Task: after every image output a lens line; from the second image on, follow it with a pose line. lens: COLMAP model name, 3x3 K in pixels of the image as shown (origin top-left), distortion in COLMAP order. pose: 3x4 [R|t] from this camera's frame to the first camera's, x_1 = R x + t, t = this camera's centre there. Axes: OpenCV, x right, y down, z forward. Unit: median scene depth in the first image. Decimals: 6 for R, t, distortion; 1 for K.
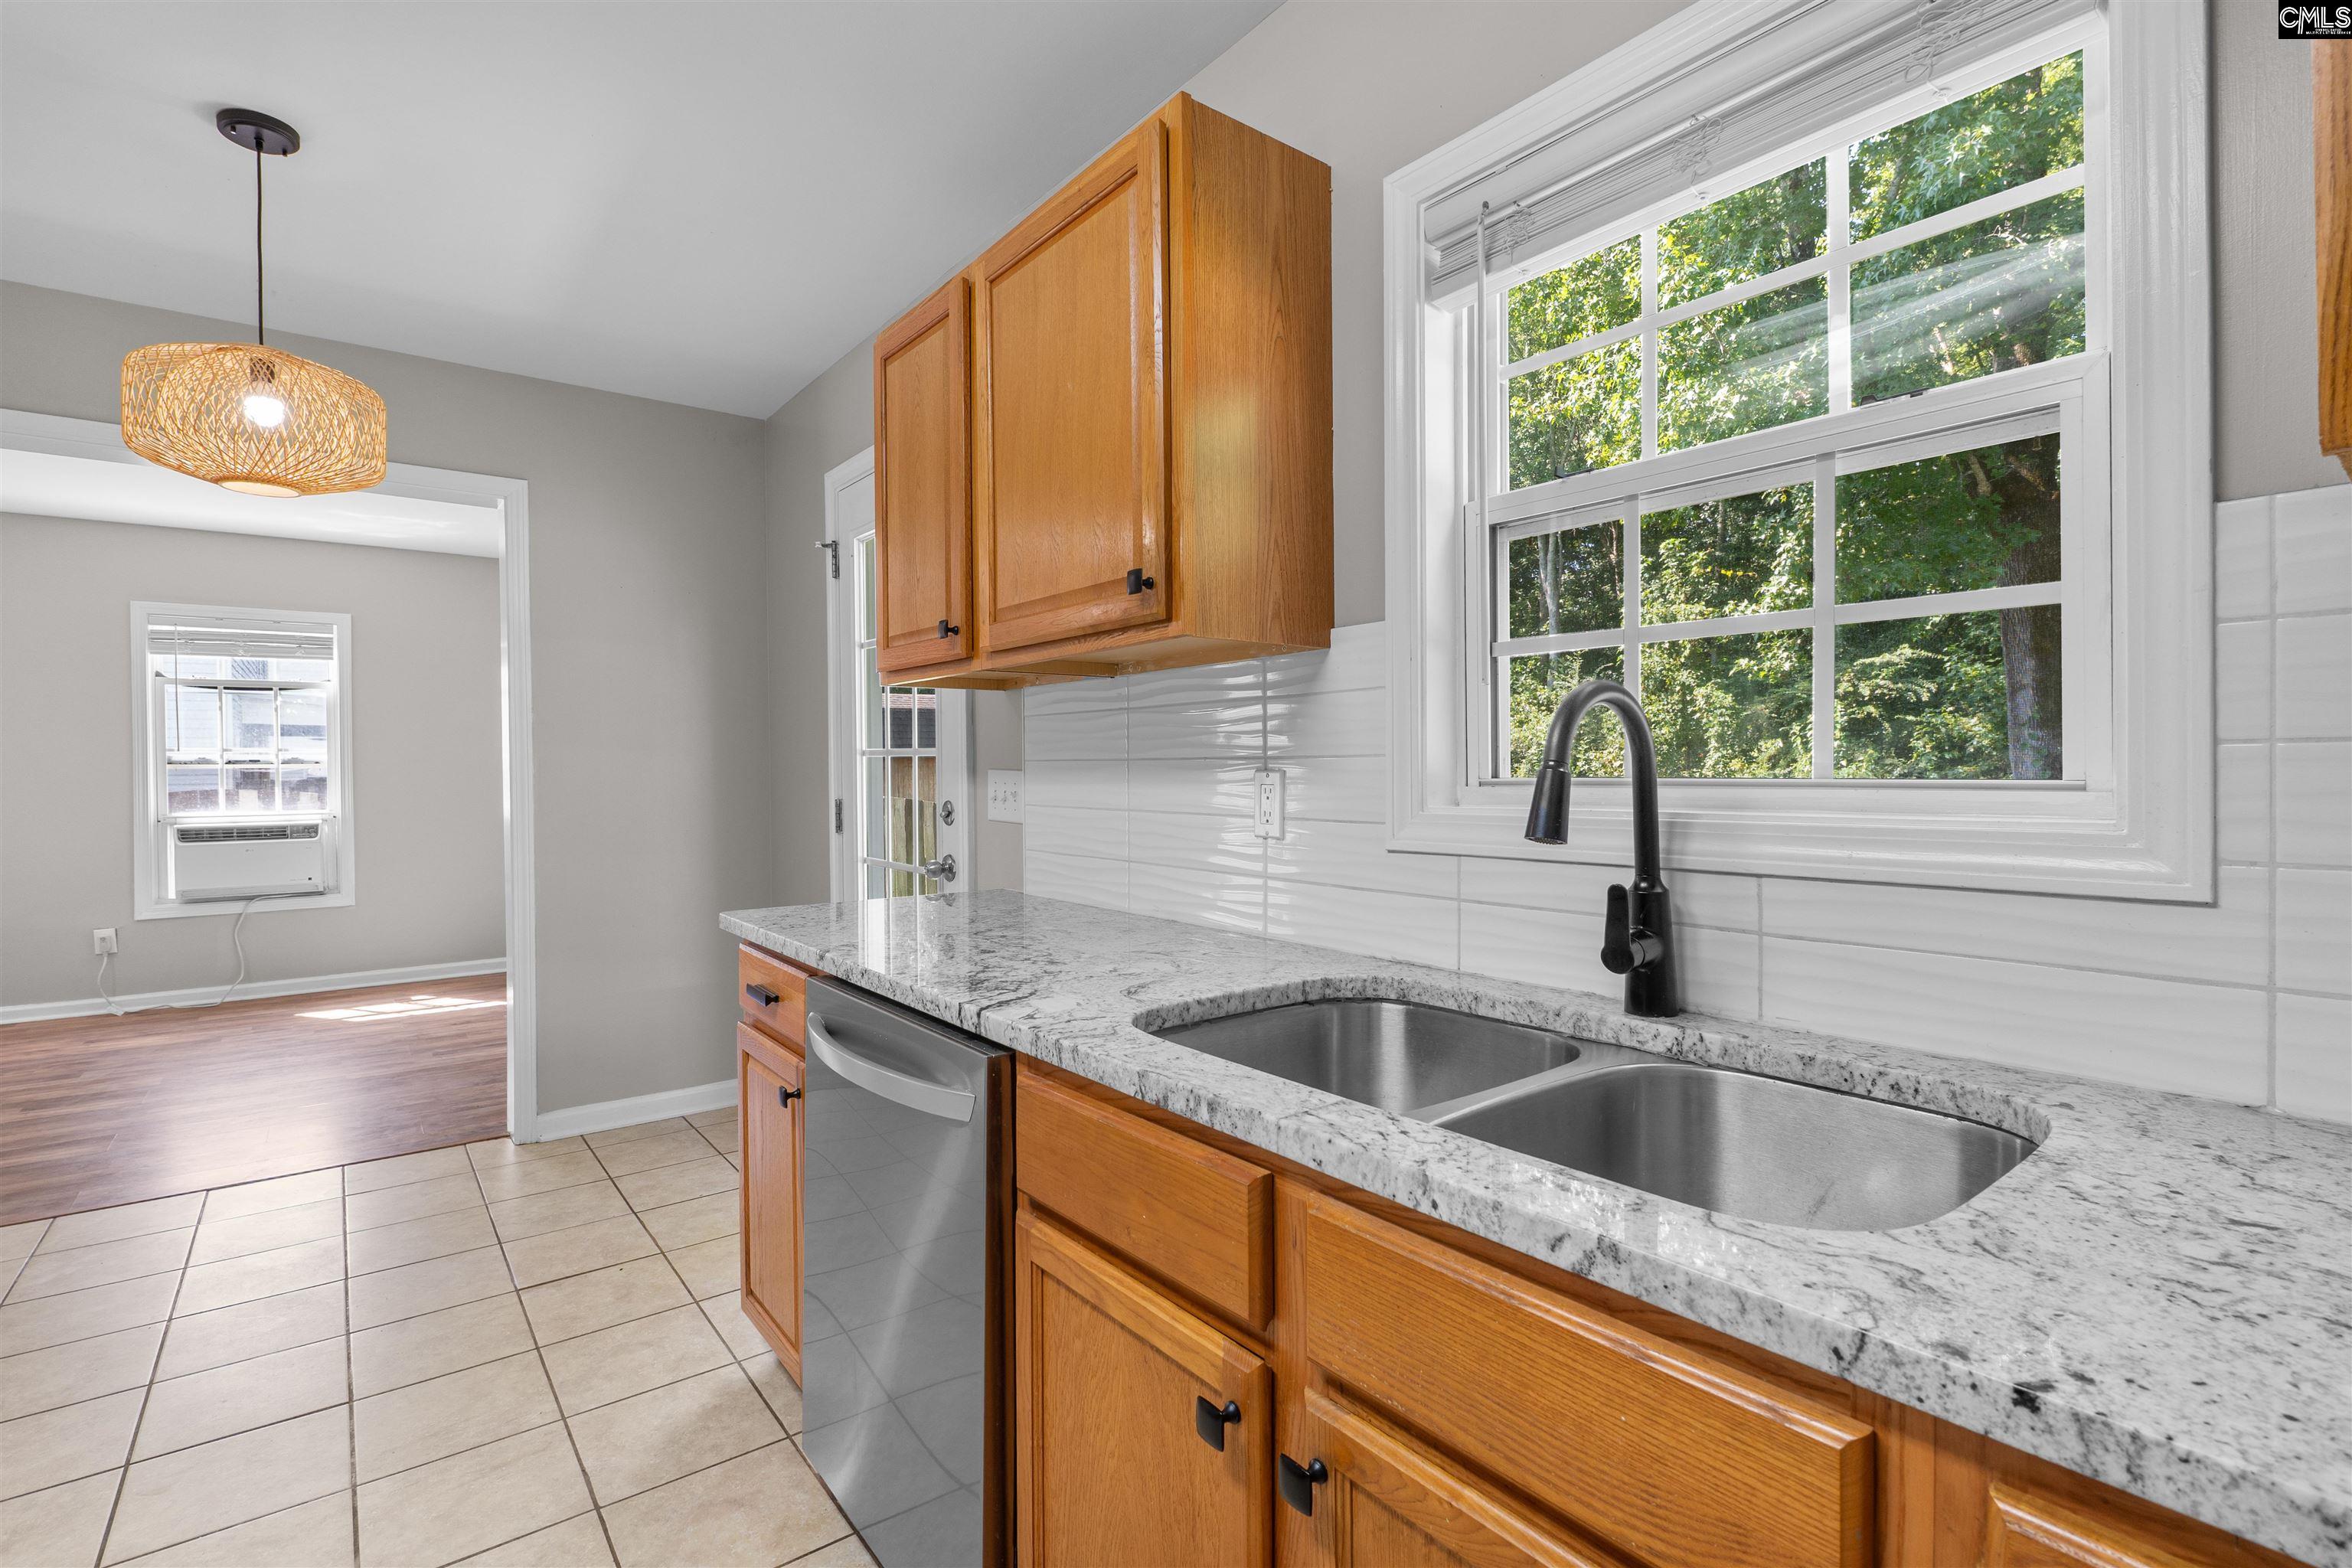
lens RADIAL K [[1074.5, 0, 1159.2], [0, 1074.5, 775.1], [0, 0, 1]] dist [-0.001815, -0.001545]
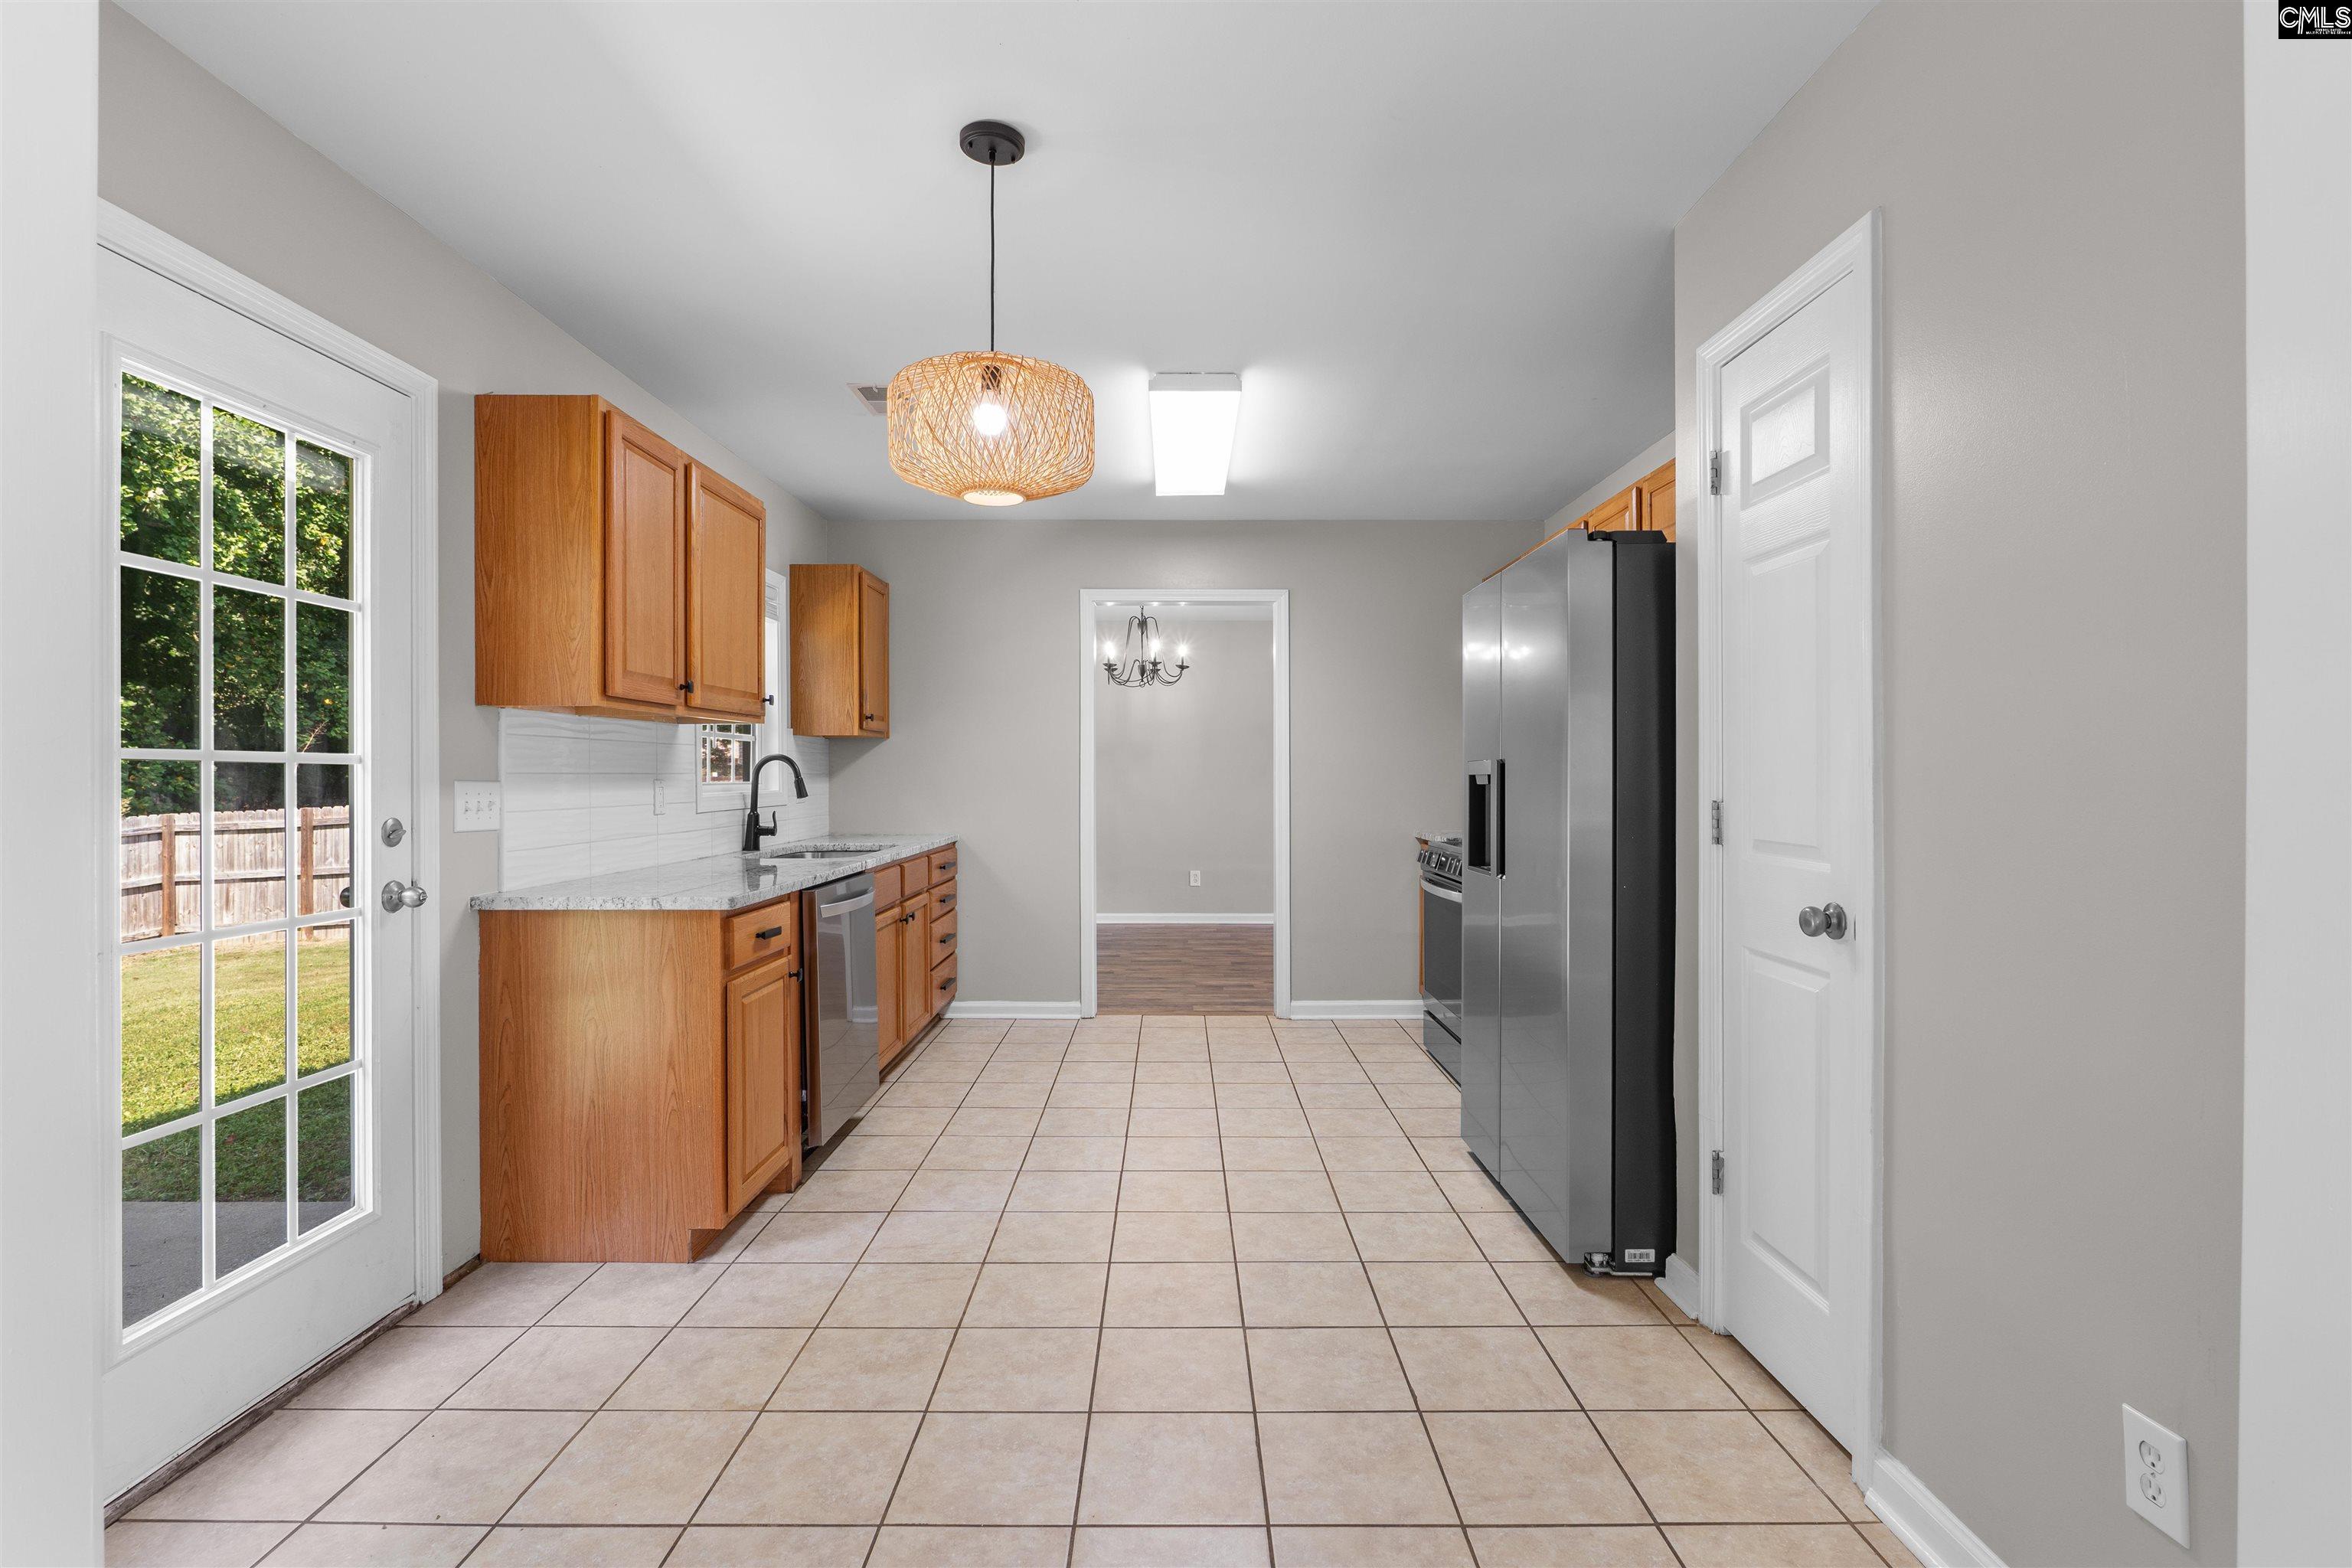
lens RADIAL K [[1074.5, 0, 1165.6], [0, 1074.5, 777.0], [0, 0, 1]] dist [-0.001815, -0.001545]
pose [[-0.785748, 0.006919, 0.618509, -1.369091], [0.012154, 0.999917, 0.004255, -0.004880], [-0.618428, 0.010861, -0.785767, 1.465467]]
